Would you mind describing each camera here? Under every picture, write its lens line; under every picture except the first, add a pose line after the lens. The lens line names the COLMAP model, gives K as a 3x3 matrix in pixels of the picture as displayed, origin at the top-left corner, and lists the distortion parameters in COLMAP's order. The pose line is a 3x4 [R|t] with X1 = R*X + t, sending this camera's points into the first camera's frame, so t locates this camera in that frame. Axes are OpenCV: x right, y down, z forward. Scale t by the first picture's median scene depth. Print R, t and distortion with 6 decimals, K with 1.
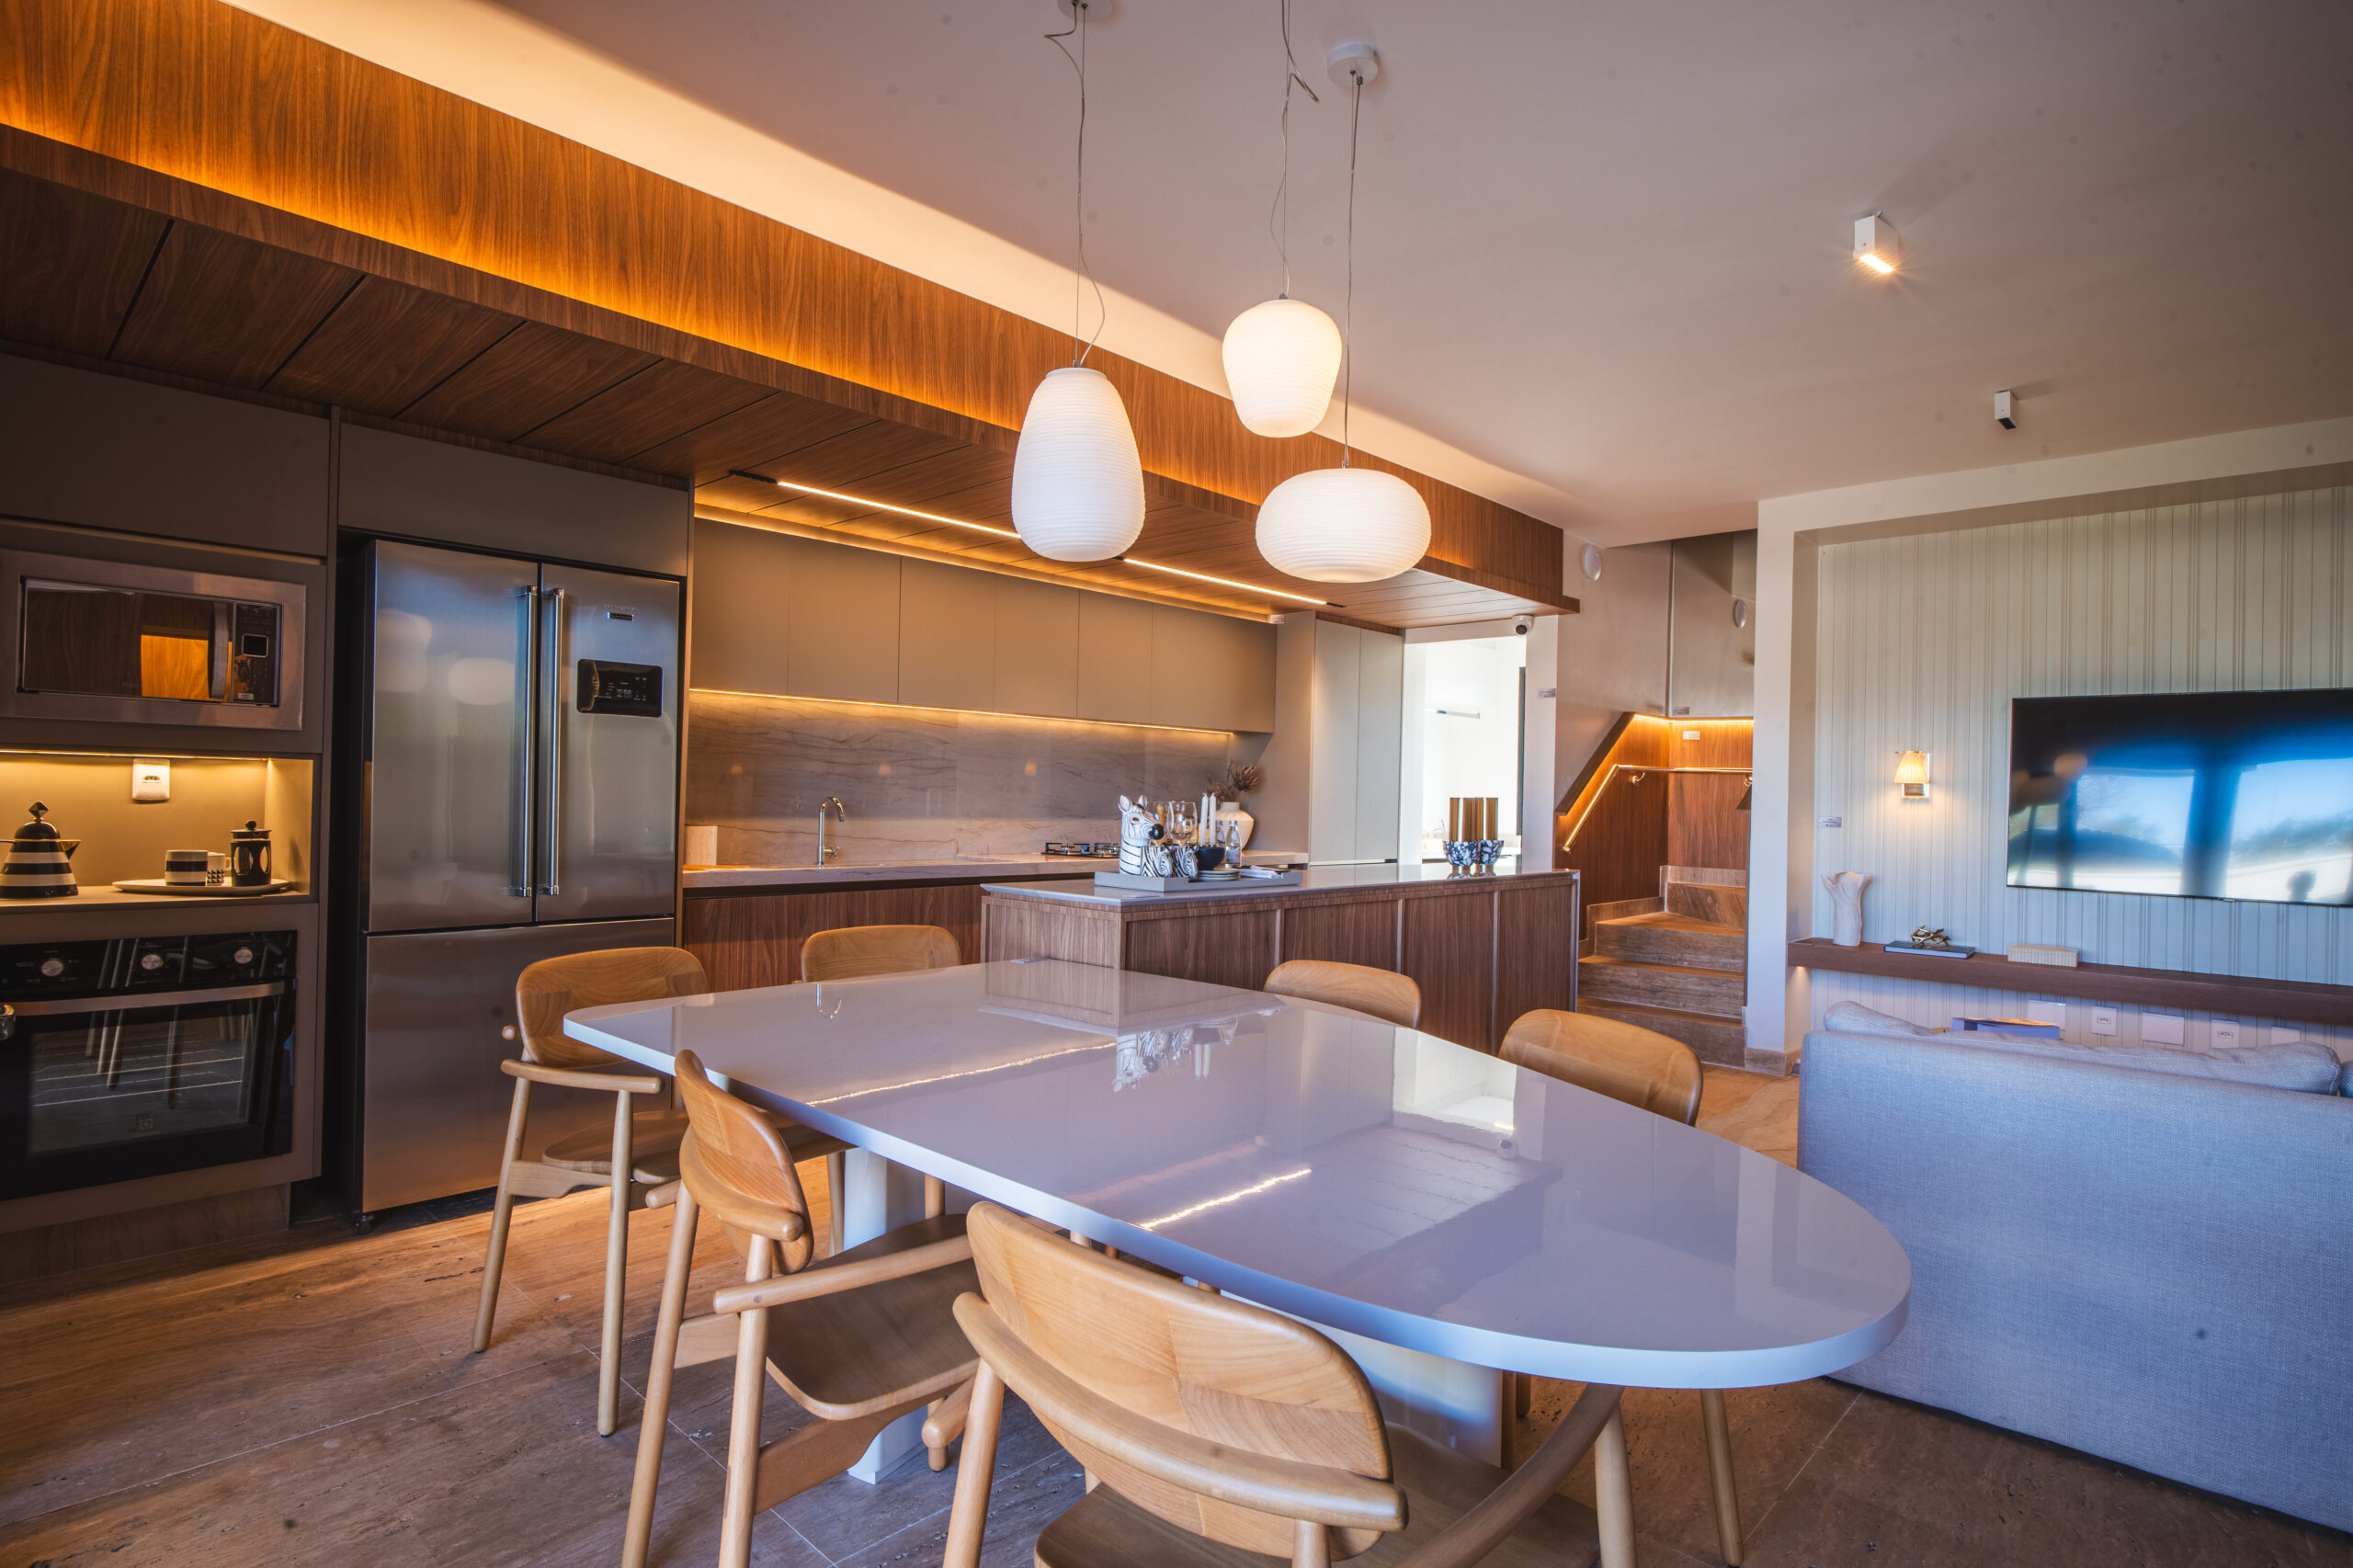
lens RADIAL K [[1193.3, 0, 1173.8], [0, 1193.3, 794.9], [0, 0, 1]] dist [-0.004328, -0.001080]
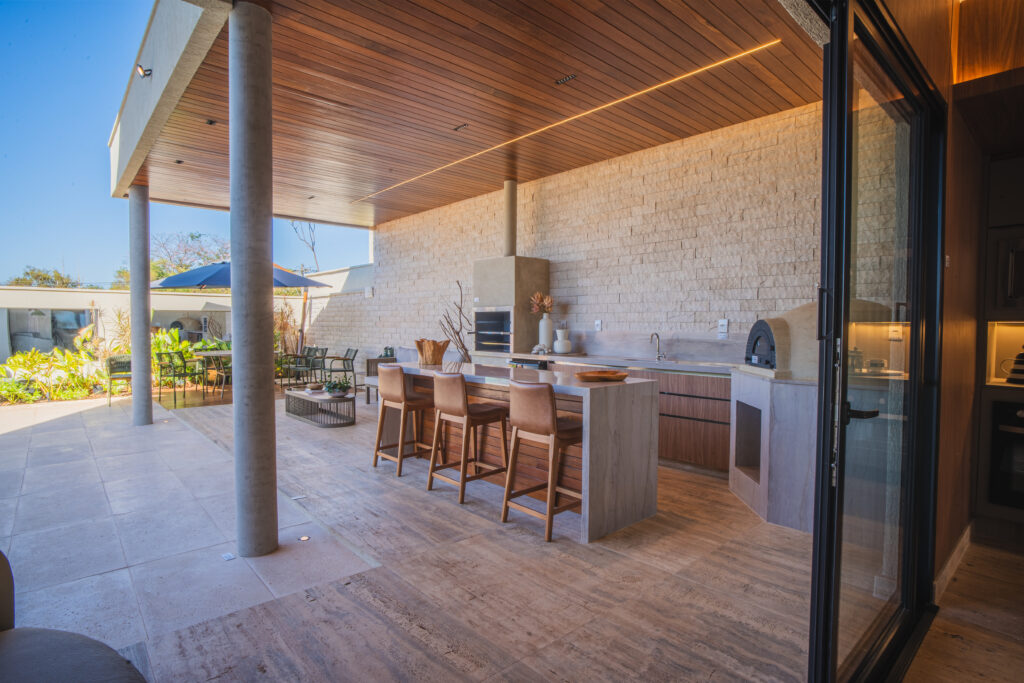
lens RADIAL K [[519.3, 0, 510.8], [0, 519.3, 346.2], [0, 0, 1]] dist [-0.004328, -0.001080]
pose [[-0.079349, 0.018876, -0.996668, 0.124619], [-0.007473, 0.999781, 0.019530, -0.000888], [0.996819, 0.008998, -0.079191, 0.056373]]
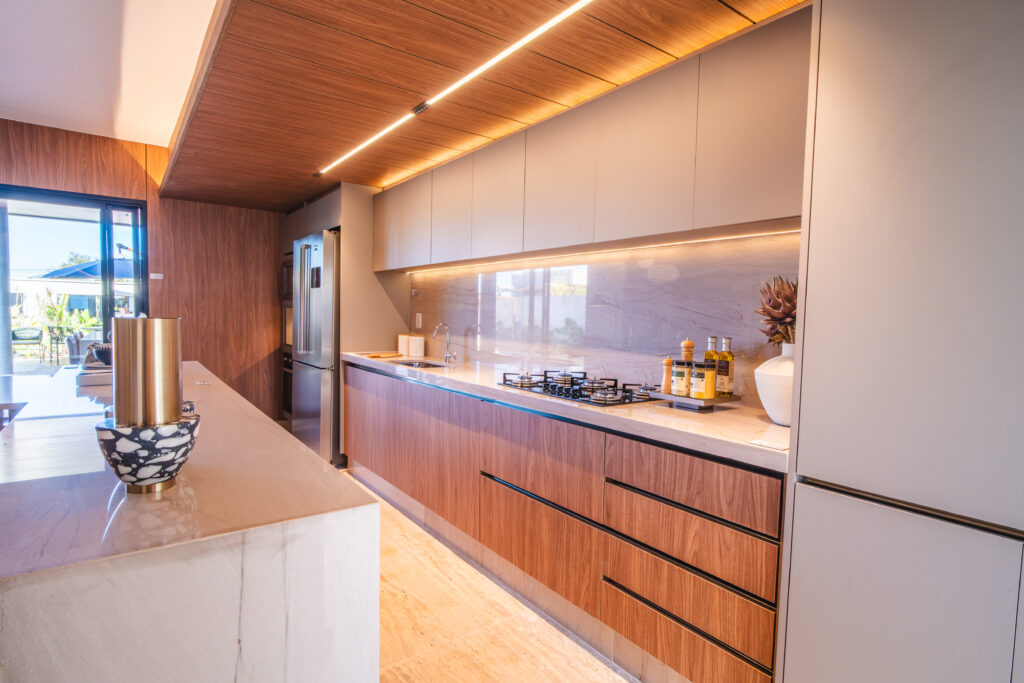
lens RADIAL K [[527.0, 0, 514.1], [0, 527.0, 344.3], [0, 0, 1]] dist [0.001129, 0.000433]
pose [[-0.171259, 0.033601, -0.984653, 0.615478], [-0.026558, 0.998898, 0.038706, -0.000728], [0.984868, 0.032780, -0.170178, 1.703811]]
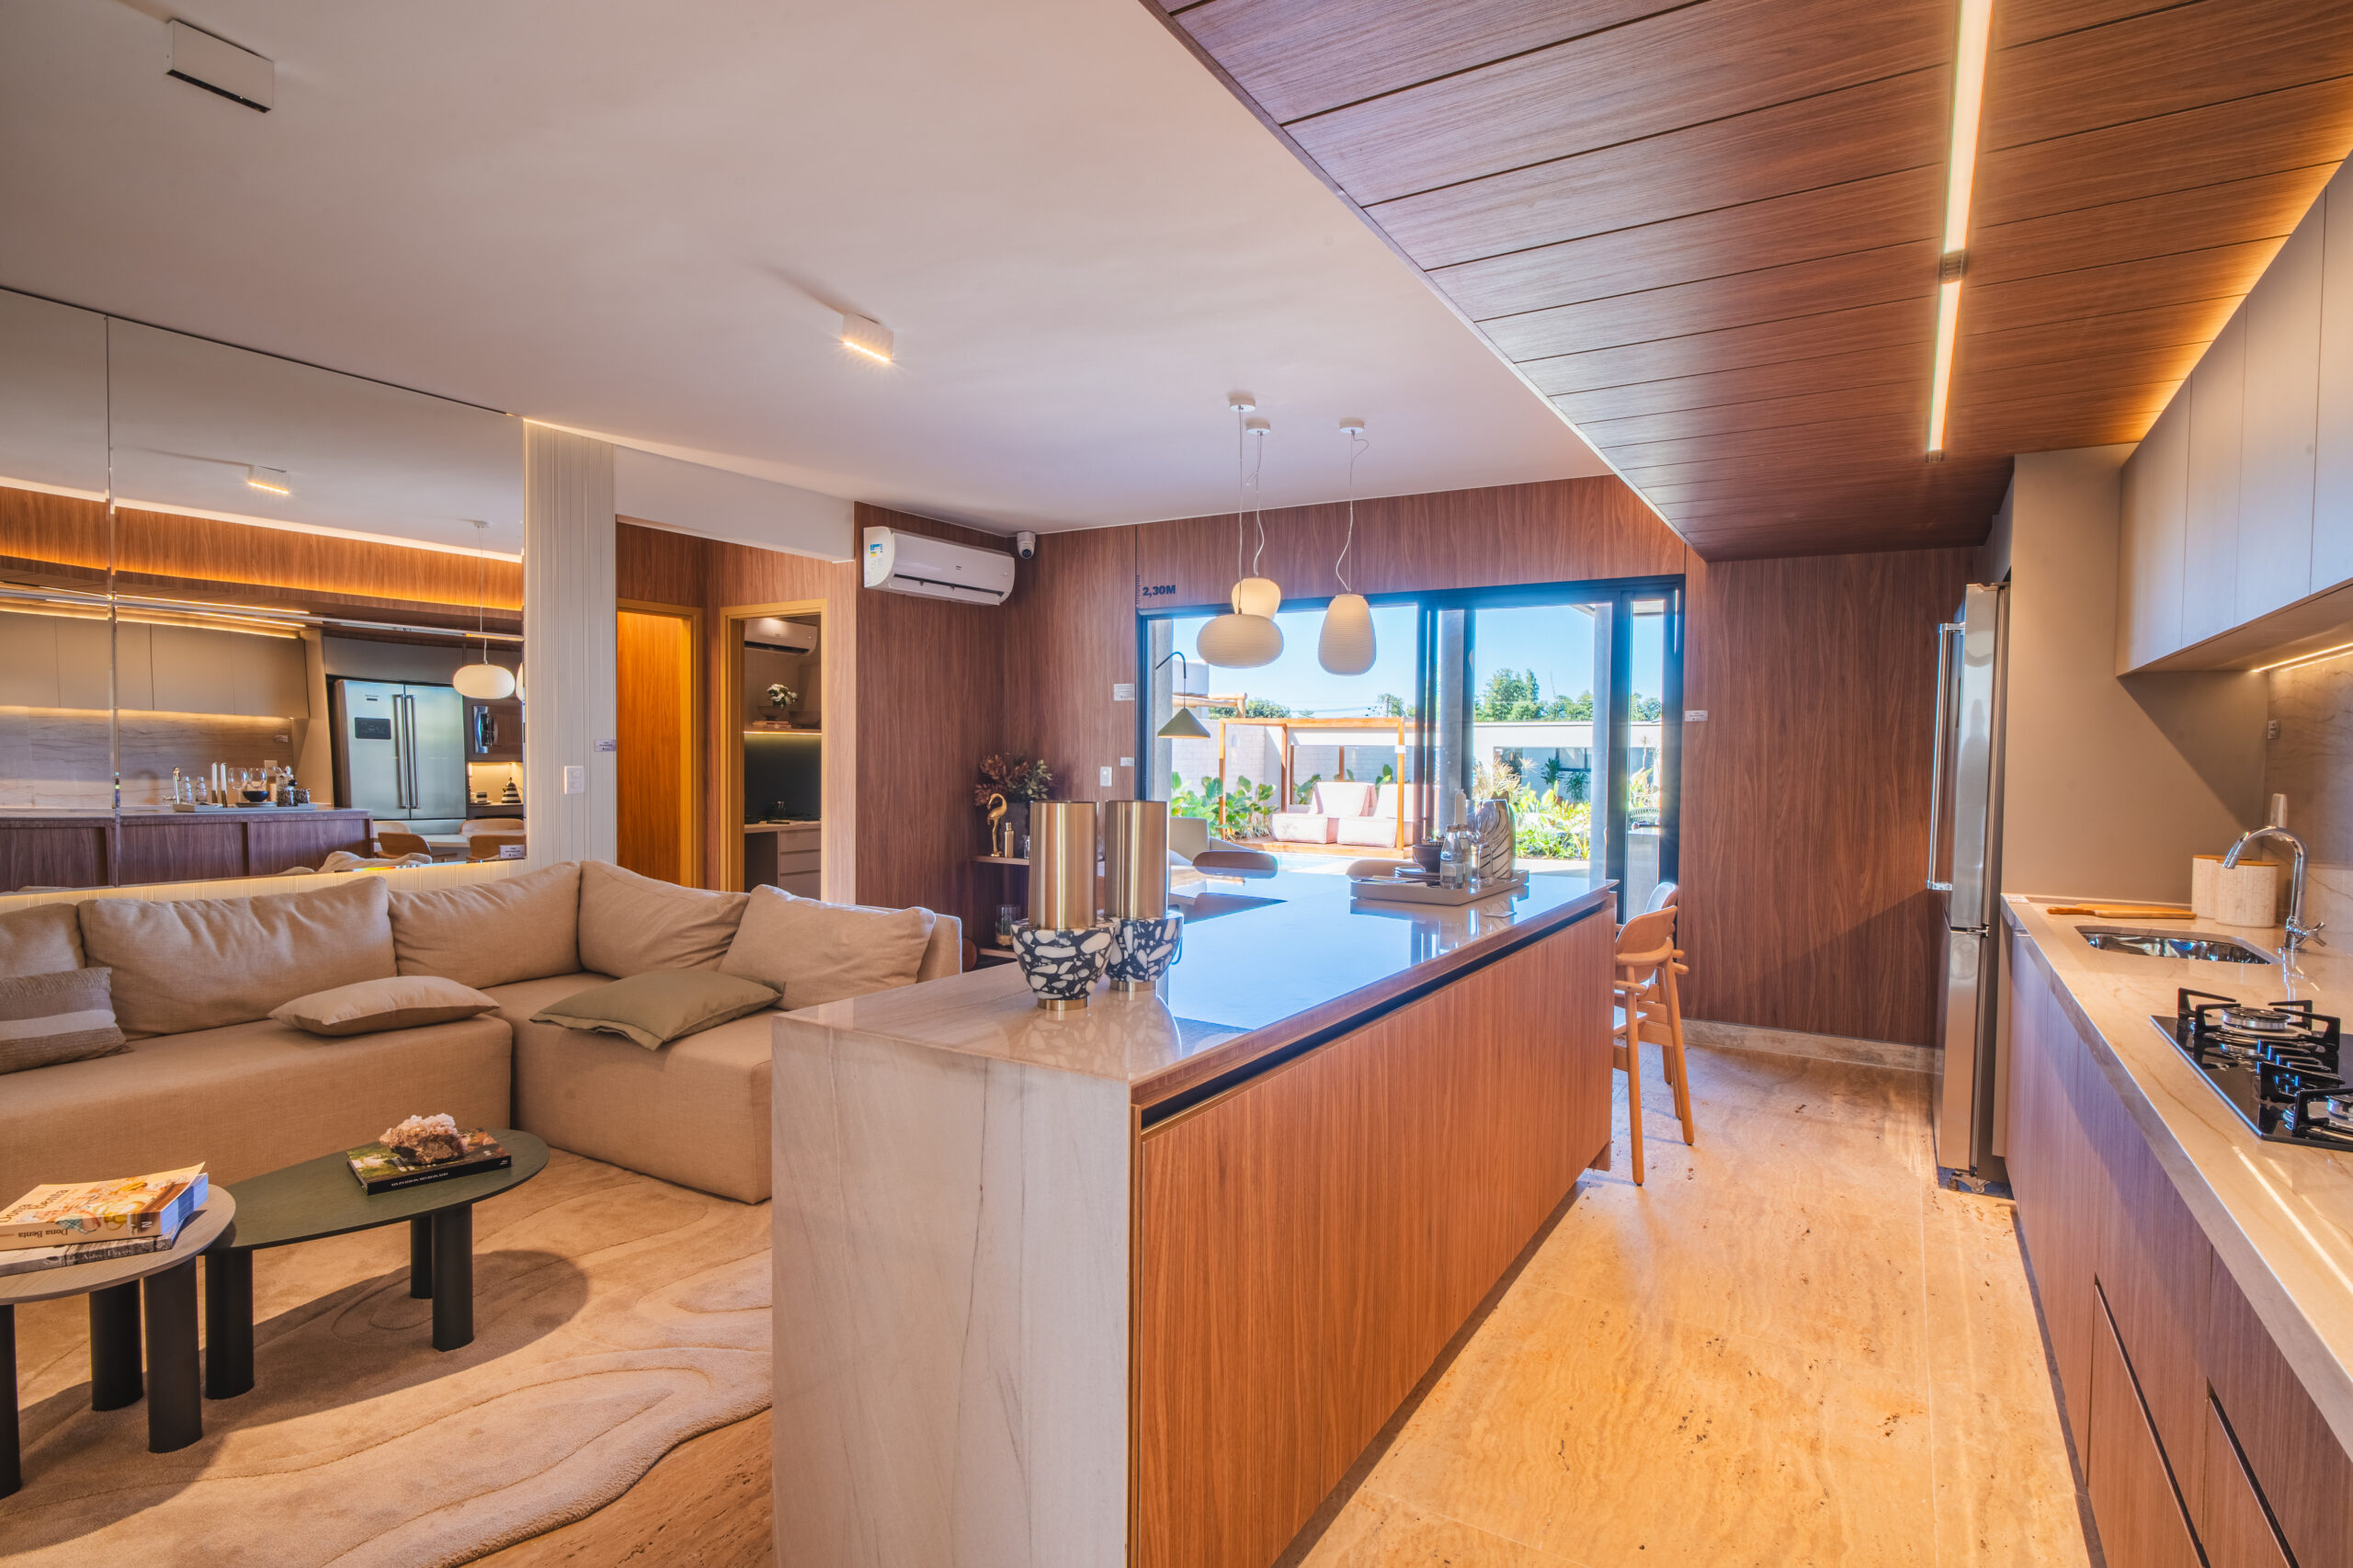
lens RADIAL K [[1211.0, 0, 1181.4], [0, 1211.0, 790.4], [0, 0, 1]] dist [0.001129, 0.000433]
pose [[-0.976209, -0.026385, -0.215221, 0.445630], [-0.032714, 0.999129, 0.025895, -0.018275], [0.214350, 0.032320, -0.976222, 1.987272]]
